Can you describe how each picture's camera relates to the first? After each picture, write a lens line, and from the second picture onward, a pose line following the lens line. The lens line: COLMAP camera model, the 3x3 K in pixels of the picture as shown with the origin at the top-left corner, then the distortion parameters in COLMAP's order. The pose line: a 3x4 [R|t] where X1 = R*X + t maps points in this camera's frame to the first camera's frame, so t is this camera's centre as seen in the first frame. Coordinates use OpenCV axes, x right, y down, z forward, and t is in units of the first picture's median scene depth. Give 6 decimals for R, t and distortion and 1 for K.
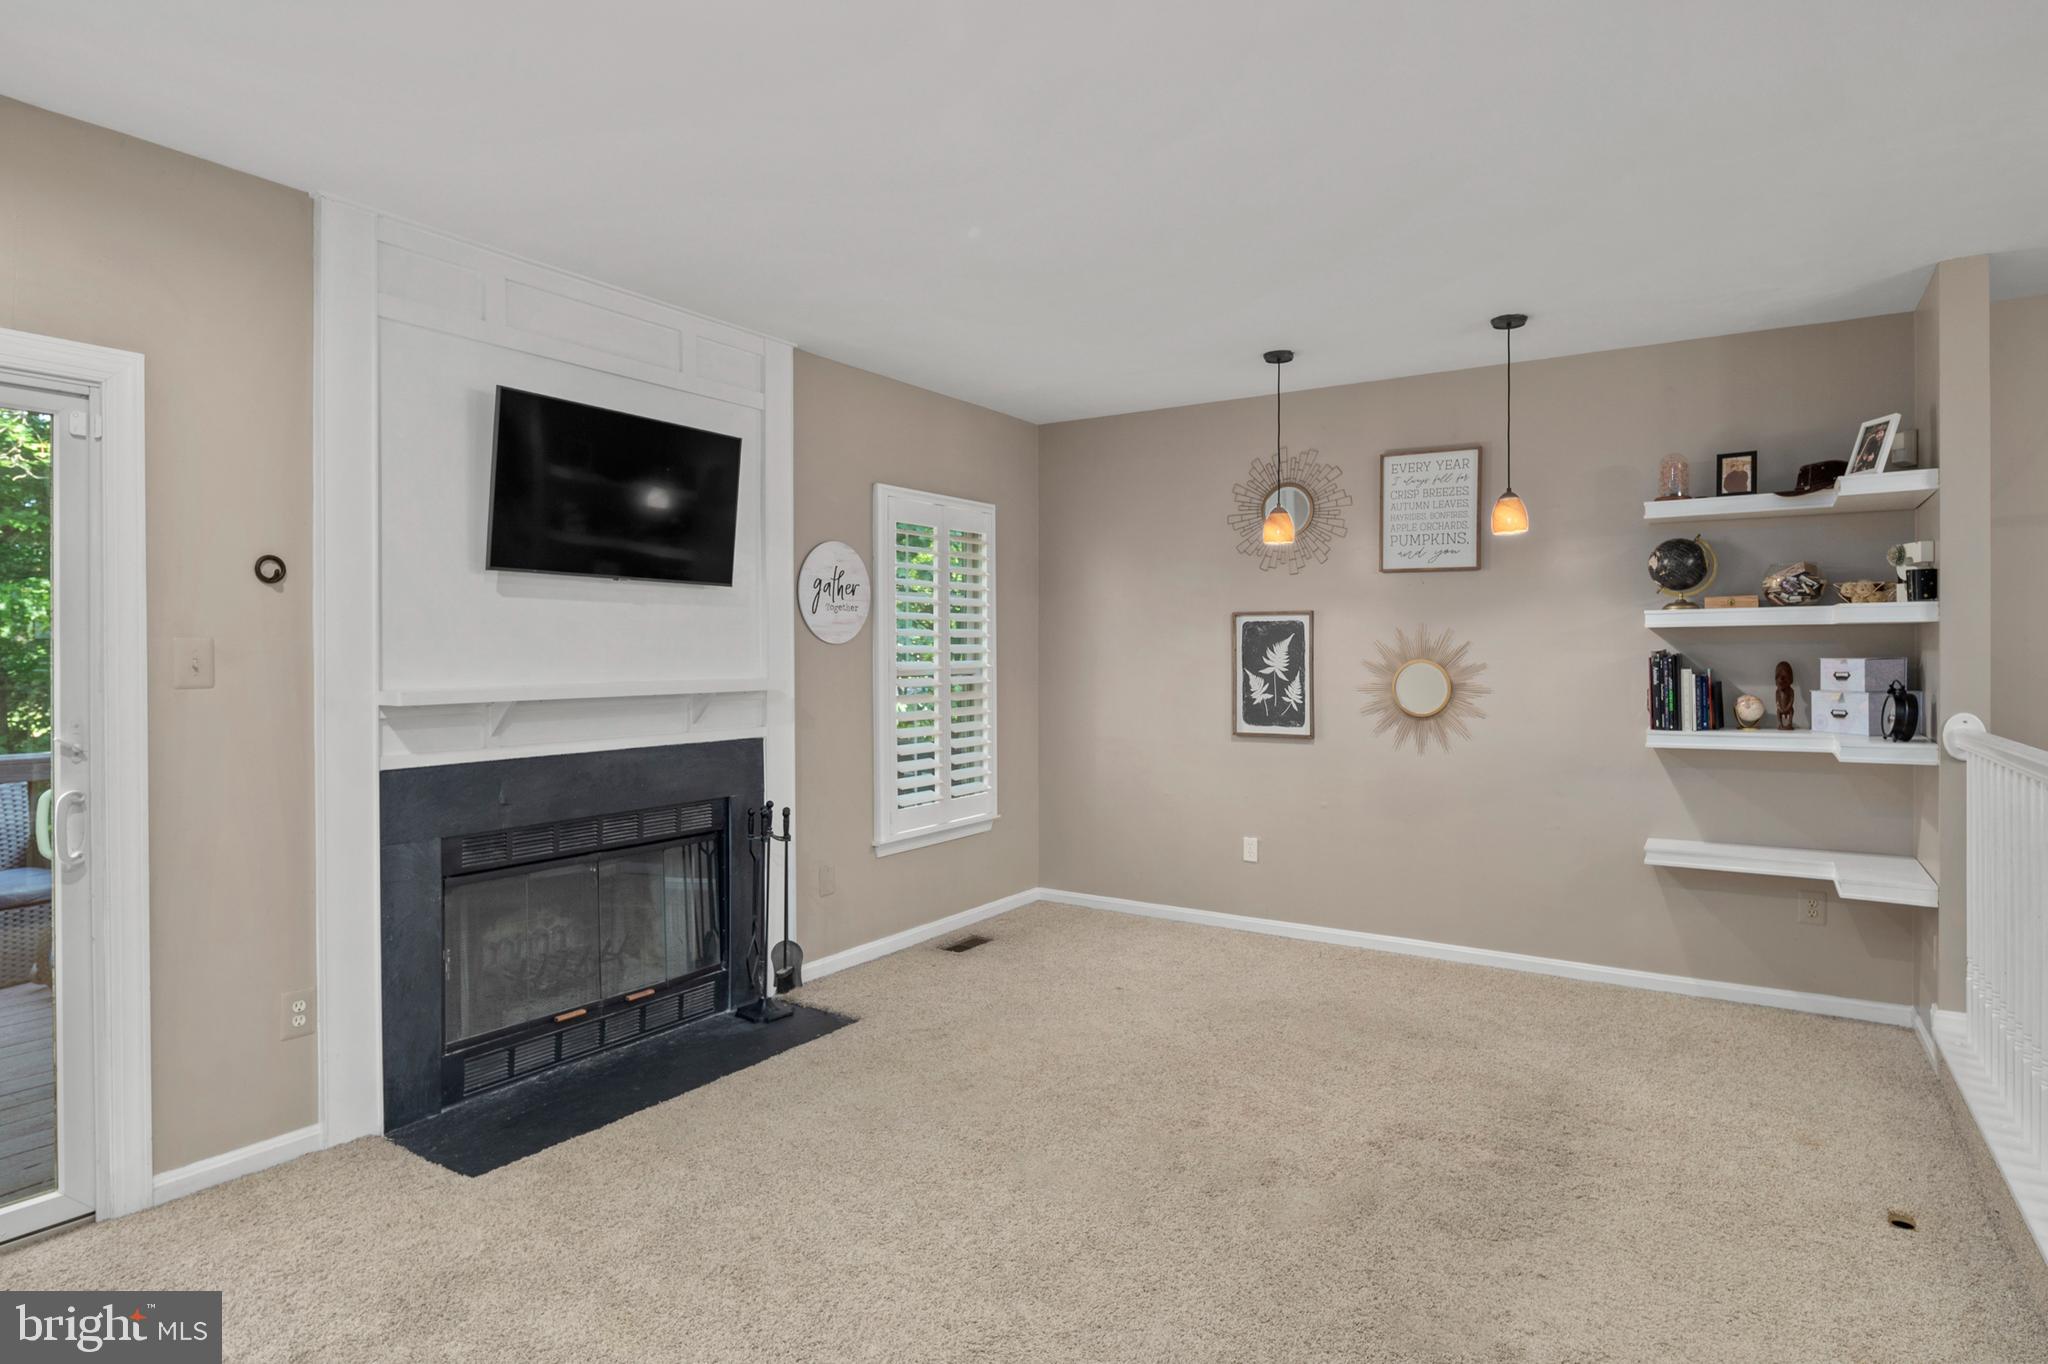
lens RADIAL K [[1122.8, 0, 1019.2], [0, 1122.8, 672.2], [0, 0, 1]] dist [-0.006471, -0.002456]
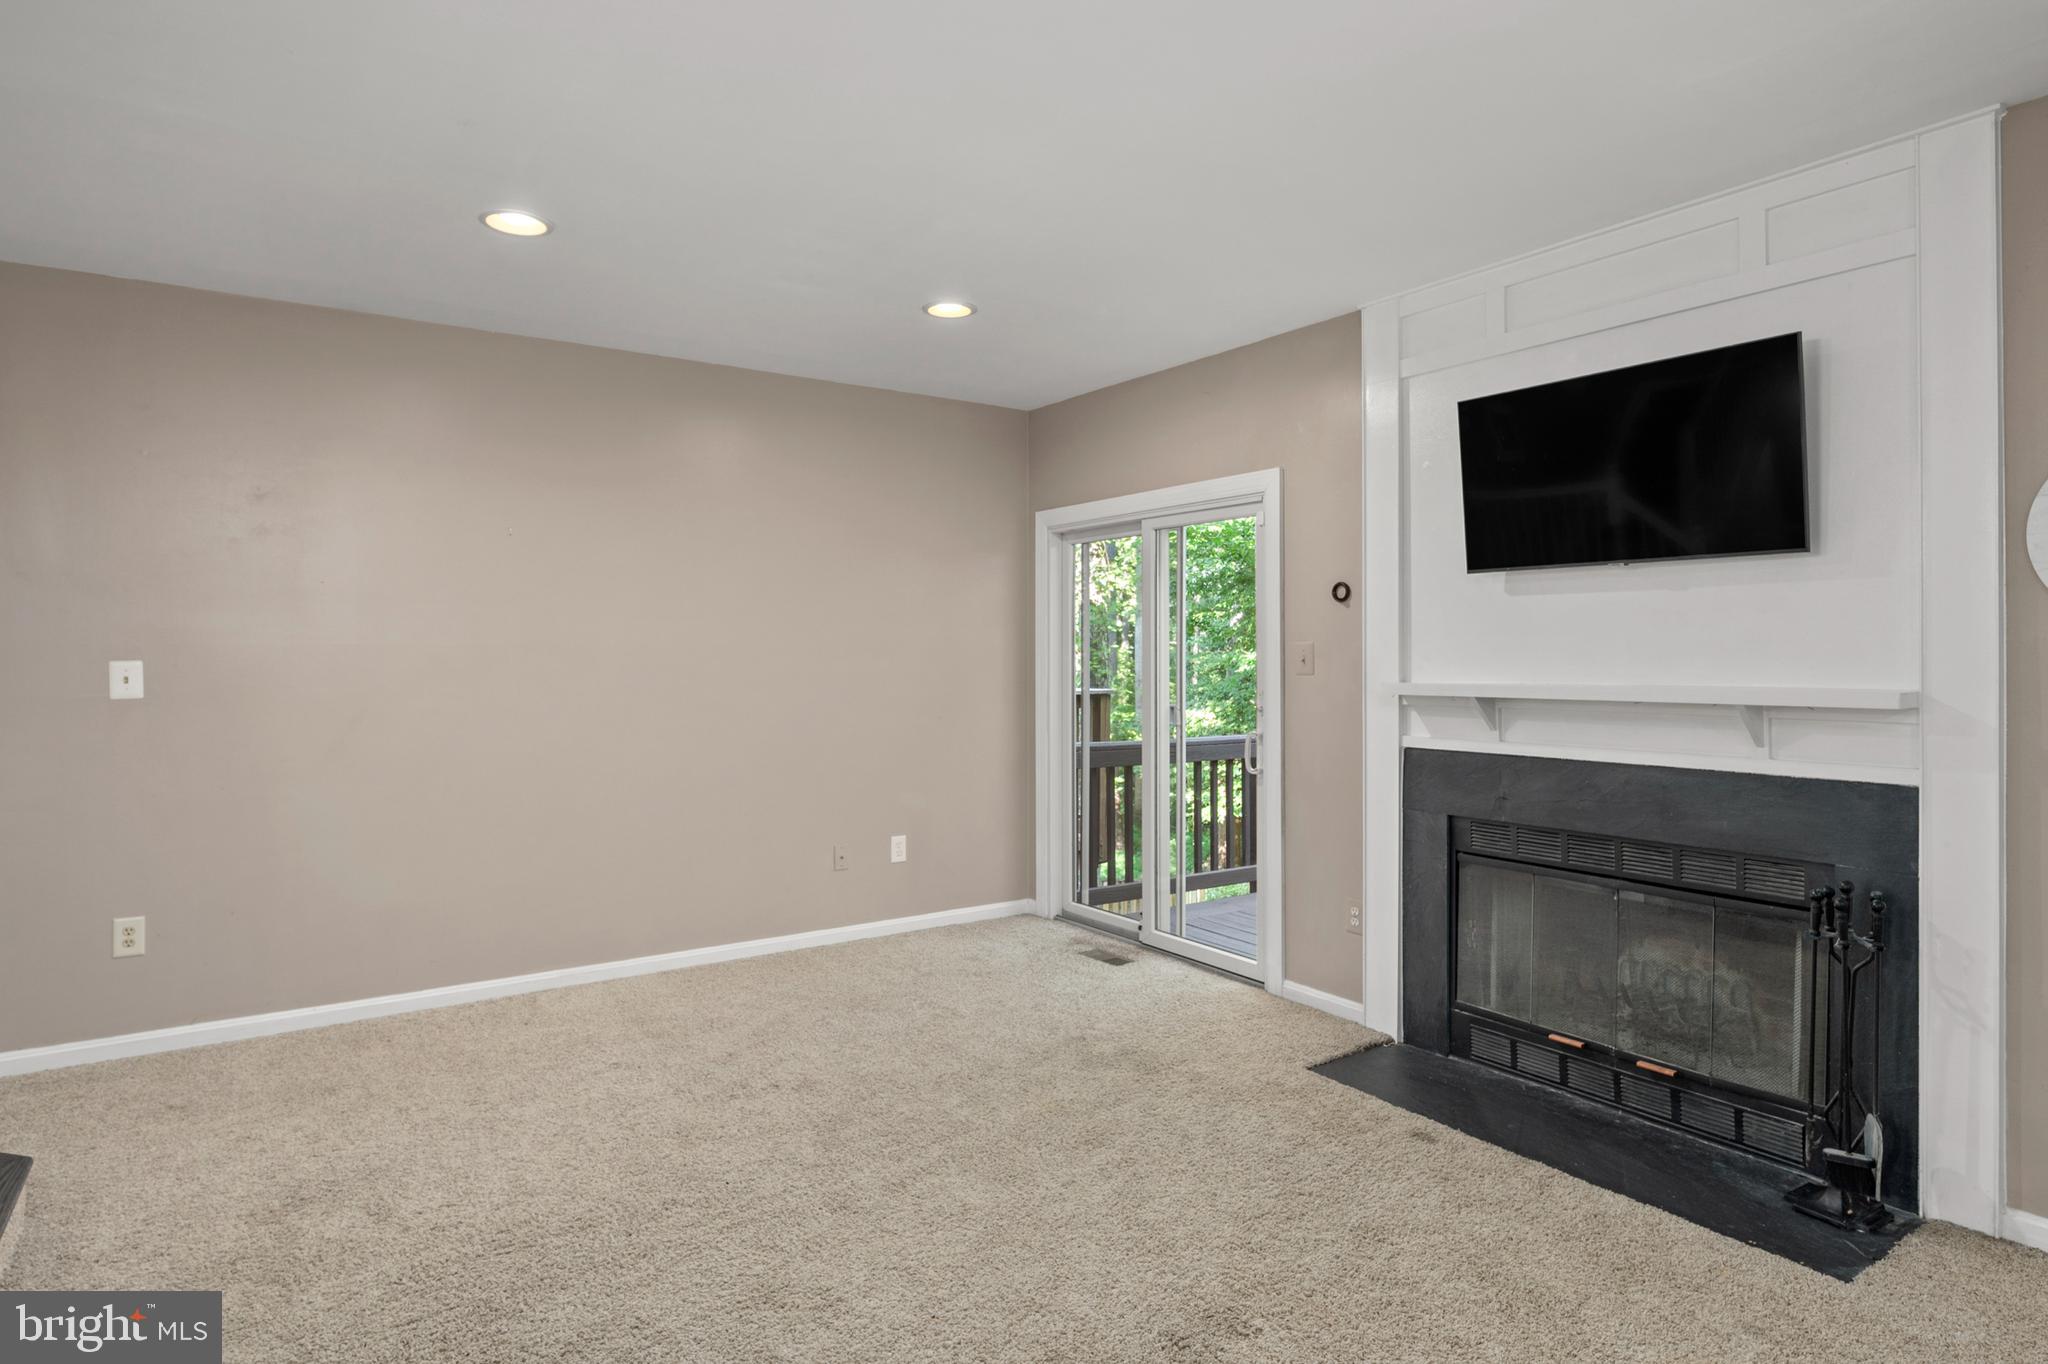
lens RADIAL K [[1122.8, 0, 1025.1], [0, 1122.8, 672.2], [0, 0, 1]] dist [-0.006471, -0.002456]
pose [[-0.380866, 0.016154, -0.924489, 0.638950], [-0.015371, 0.999599, 0.023799, -0.015220], [0.924502, 0.023275, -0.380465, 0.953103]]
